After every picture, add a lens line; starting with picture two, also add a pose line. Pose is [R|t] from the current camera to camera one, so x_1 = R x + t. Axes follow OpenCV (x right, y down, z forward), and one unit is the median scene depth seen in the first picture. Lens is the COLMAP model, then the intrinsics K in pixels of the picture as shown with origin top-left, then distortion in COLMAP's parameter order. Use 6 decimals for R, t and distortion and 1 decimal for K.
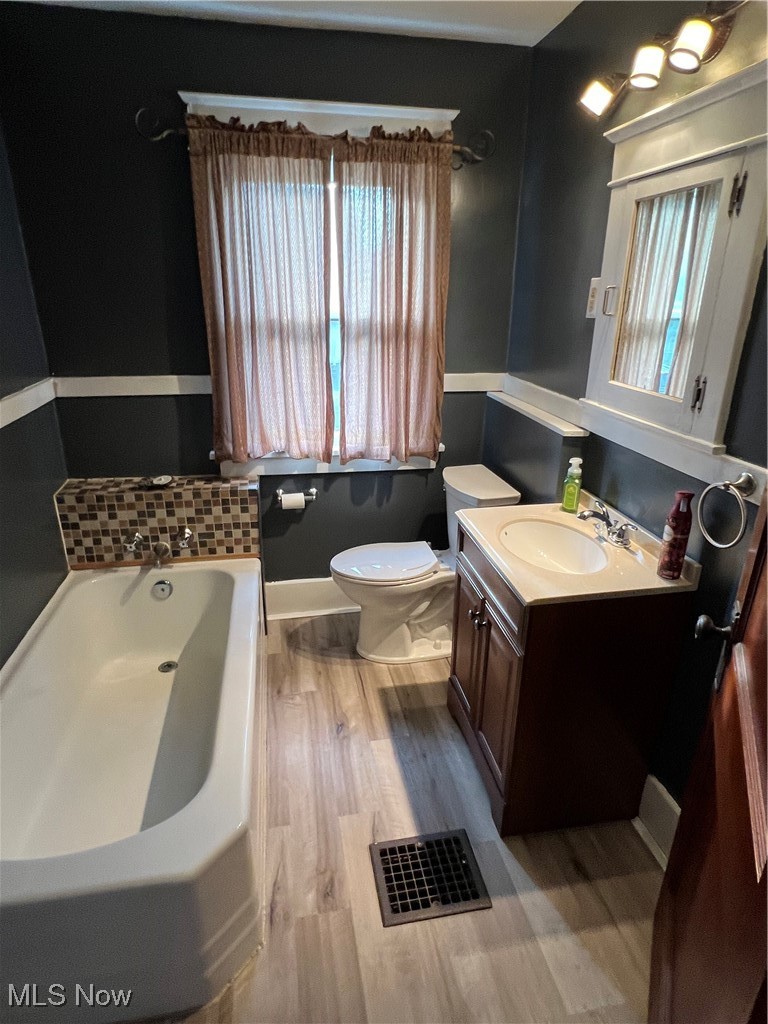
lens RADIAL K [[583.1, 0, 379.7], [0, 583.1, 506.8], [0, 0, 1]] dist [-0.001481, 0.000298]
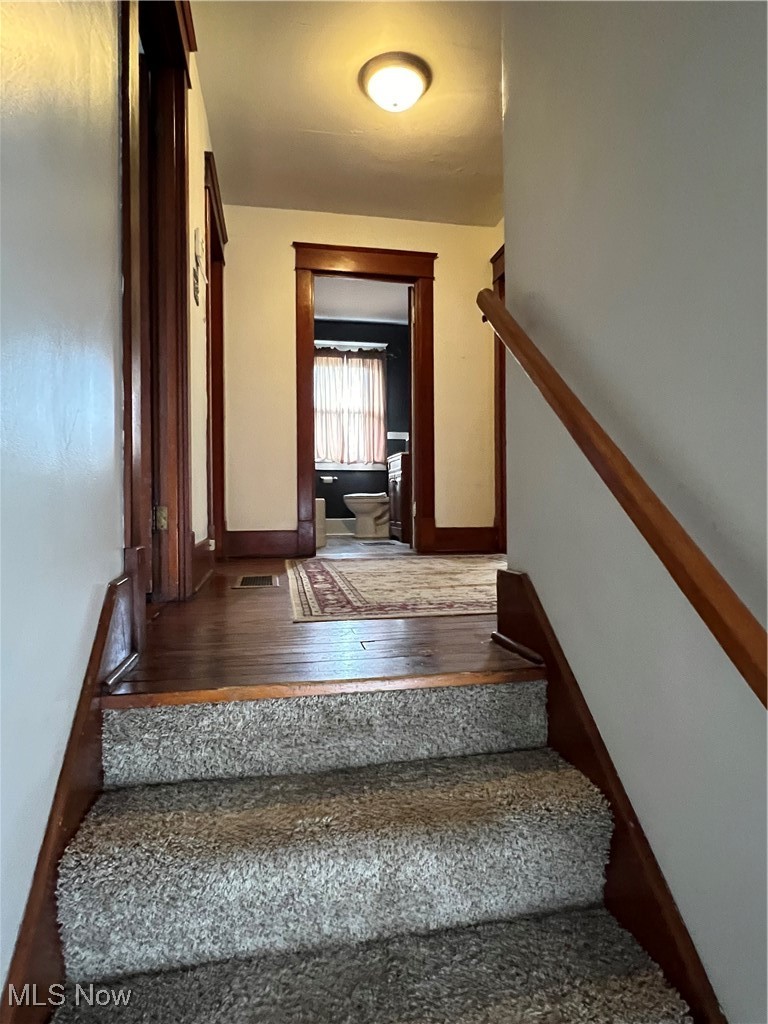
lens RADIAL K [[583.1, 0, 386.1], [0, 583.1, 513.5], [0, 0, 1]] dist [-0.001481, 0.000298]
pose [[0.999801, -0.014331, 0.013911, 0.070607], [0.018094, 0.944808, -0.327124, 1.081479], [-0.008455, 0.327310, 0.944879, -1.484438]]
